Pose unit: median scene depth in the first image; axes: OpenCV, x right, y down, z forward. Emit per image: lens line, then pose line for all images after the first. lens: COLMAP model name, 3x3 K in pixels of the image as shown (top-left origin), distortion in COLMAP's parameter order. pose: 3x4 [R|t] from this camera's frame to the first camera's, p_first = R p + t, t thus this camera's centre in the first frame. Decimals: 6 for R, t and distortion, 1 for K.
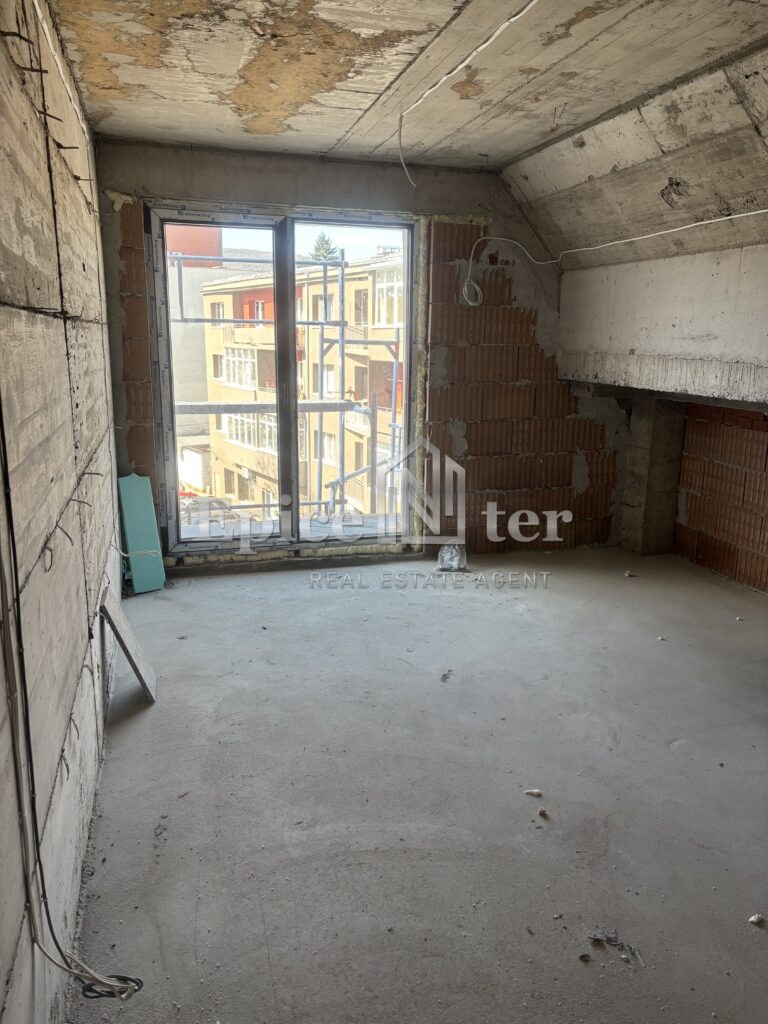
lens RADIAL K [[762.4, 0, 391.8], [0, 762.4, 511.4], [0, 0, 1]] dist [0.055432, -0.057565]
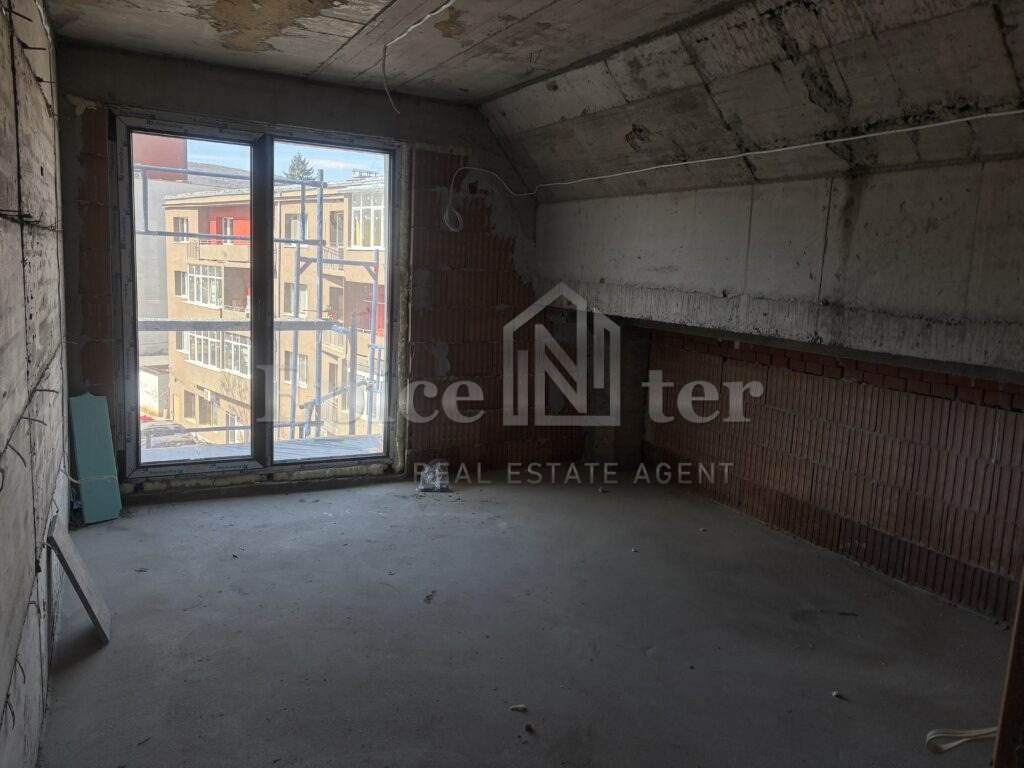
lens RADIAL K [[762.4, 0, 517.5], [0, 762.4, 379.3], [0, 0, 1]] dist [0.055432, -0.057565]
pose [[0.981146, 0.005808, 0.193183, -0.010324], [0.008121, 0.997427, -0.071232, 0.005788], [-0.193099, 0.071458, 0.978574, -0.010986]]
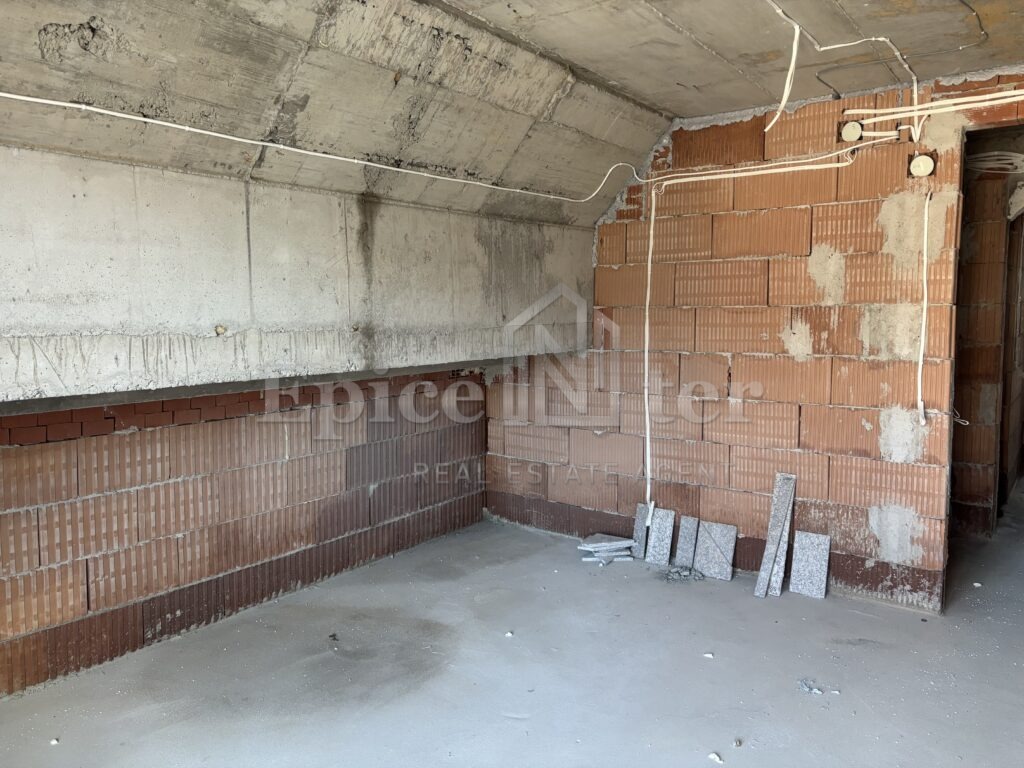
lens RADIAL K [[762.4, 0, 515.7], [0, 762.4, 379.1], [0, 0, 1]] dist [0.055432, -0.057565]
pose [[-0.597098, -0.089281, 0.797184, -0.282916], [0.172717, 0.956169, 0.236453, -0.260578], [-0.783354, 0.278873, -0.555506, 1.136597]]
